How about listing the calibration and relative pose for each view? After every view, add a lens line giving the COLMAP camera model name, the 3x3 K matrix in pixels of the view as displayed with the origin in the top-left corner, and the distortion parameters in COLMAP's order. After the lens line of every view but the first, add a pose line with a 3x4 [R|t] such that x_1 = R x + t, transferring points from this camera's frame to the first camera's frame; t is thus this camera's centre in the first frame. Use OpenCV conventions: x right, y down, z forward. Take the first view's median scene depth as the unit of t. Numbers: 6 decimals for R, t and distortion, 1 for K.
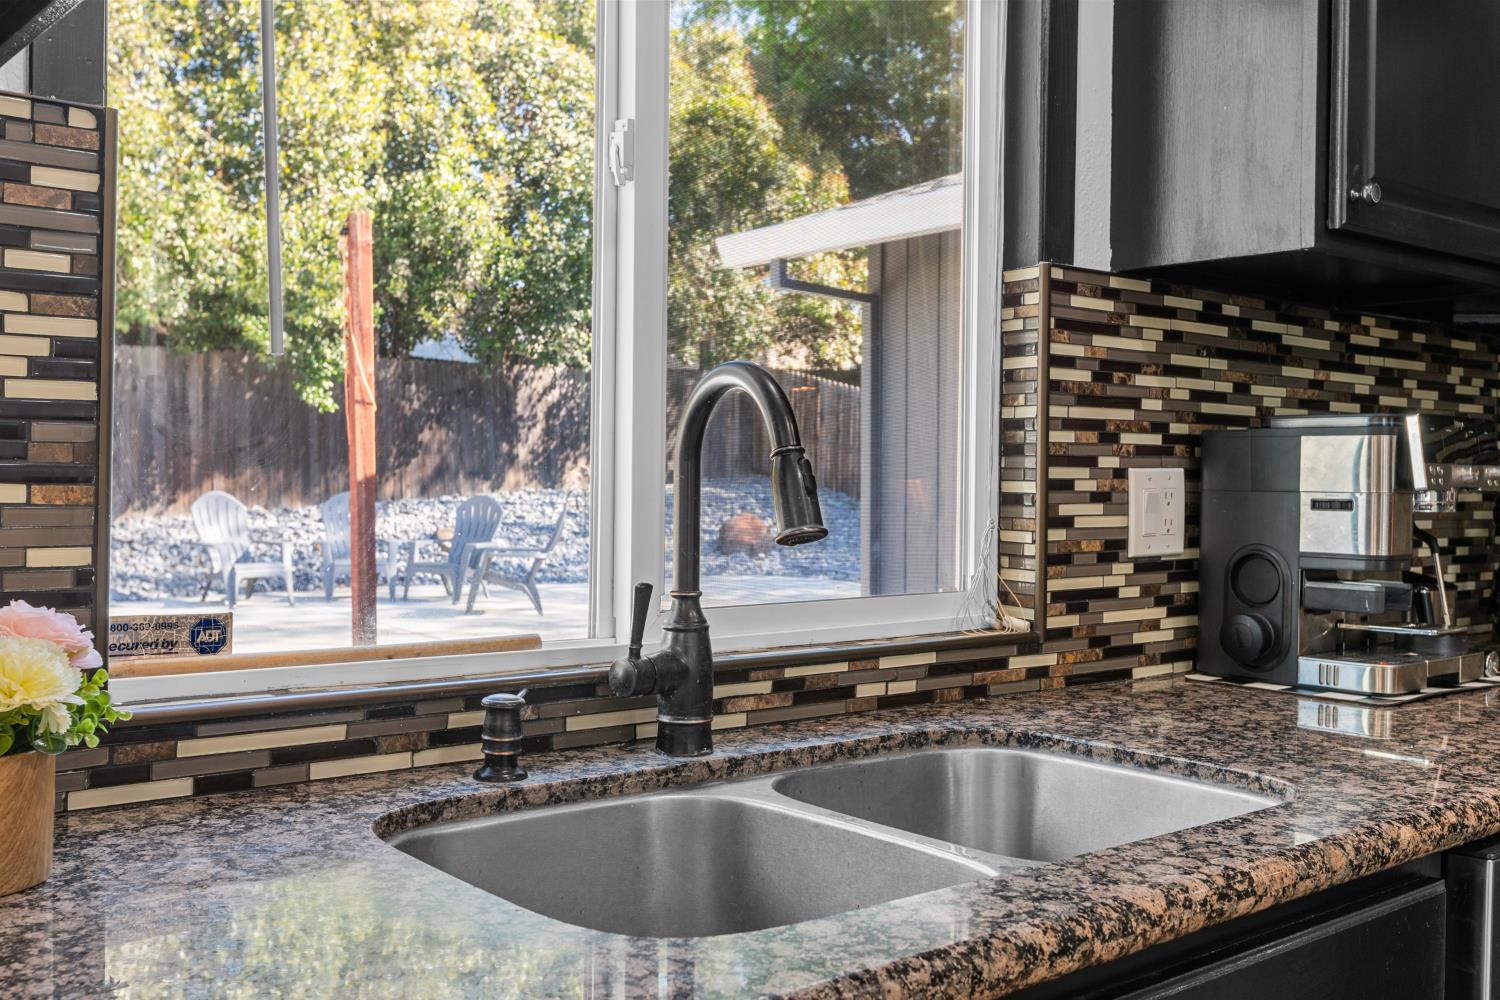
lens RADIAL K [[1404.1, 0, 695.8], [0, 1404.1, 485.3], [0, 0, 1]] dist [-0.007124, 0.000000]
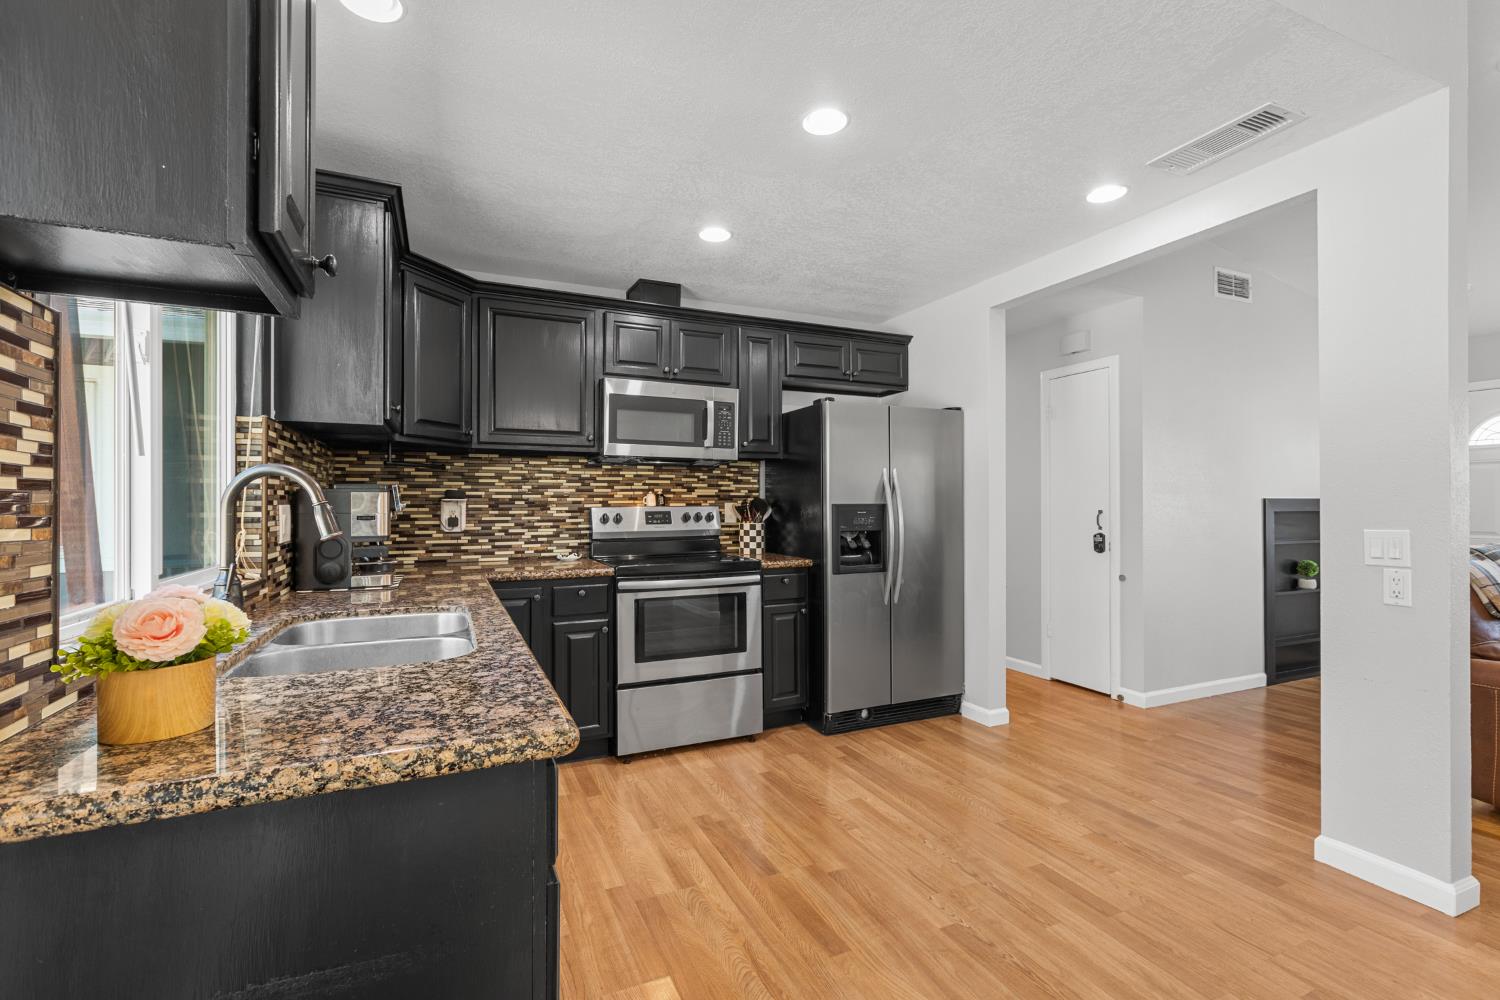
lens RADIAL K [[666.3, 0, 747.7], [0, 666.3, 501.0], [0, 0, 1]] dist [0.002101, -0.000401]
pose [[0.243158, -0.007576, 0.969957, -0.575859], [0.012195, 0.999914, 0.004753, -0.014832], [-0.969910, 0.010673, 0.243229, -0.020210]]
